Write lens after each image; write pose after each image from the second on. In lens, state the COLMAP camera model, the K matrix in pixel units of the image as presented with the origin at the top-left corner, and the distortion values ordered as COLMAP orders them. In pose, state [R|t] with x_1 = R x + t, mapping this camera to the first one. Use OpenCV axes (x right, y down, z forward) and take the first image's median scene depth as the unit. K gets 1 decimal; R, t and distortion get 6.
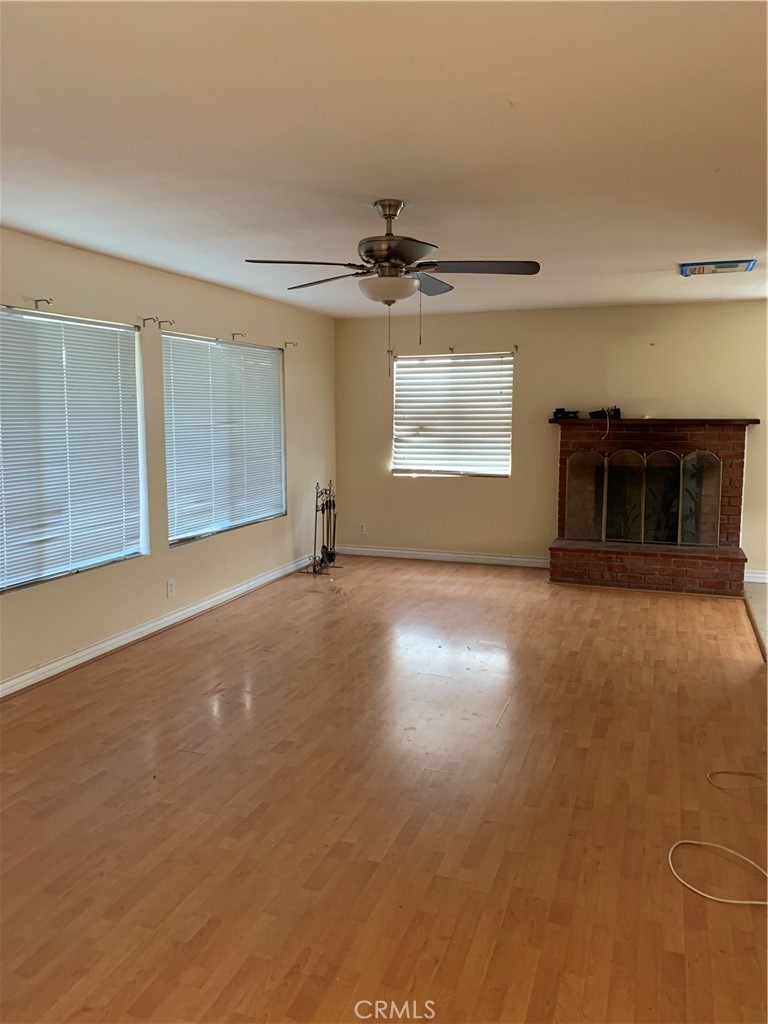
lens RADIAL K [[772.5, 0, 380.7], [0, 772.5, 519.4], [0, 0, 1]] dist [0.072135, -0.153281]
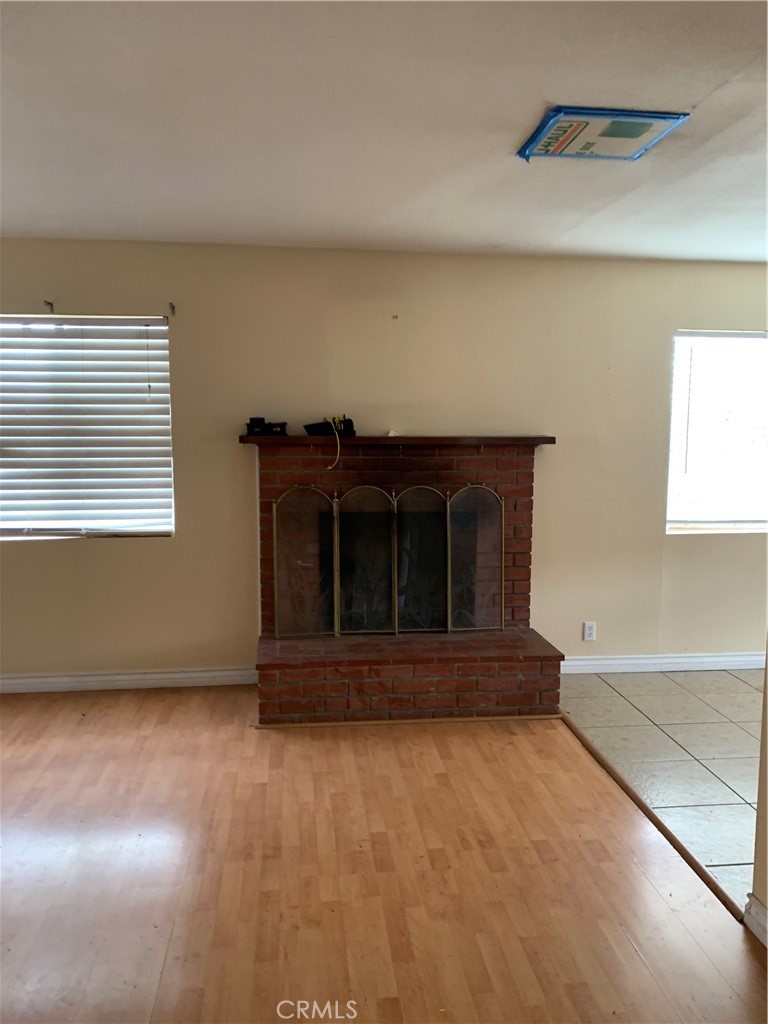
lens RADIAL K [[772.5, 0, 380.7], [0, 772.5, 519.4], [0, 0, 1]] dist [0.072135, -0.153281]
pose [[0.894175, -0.047865, 0.445152, 0.052320], [0.054398, 0.998517, -0.001904, -0.061185], [-0.444400, 0.025918, 0.895453, 0.445751]]
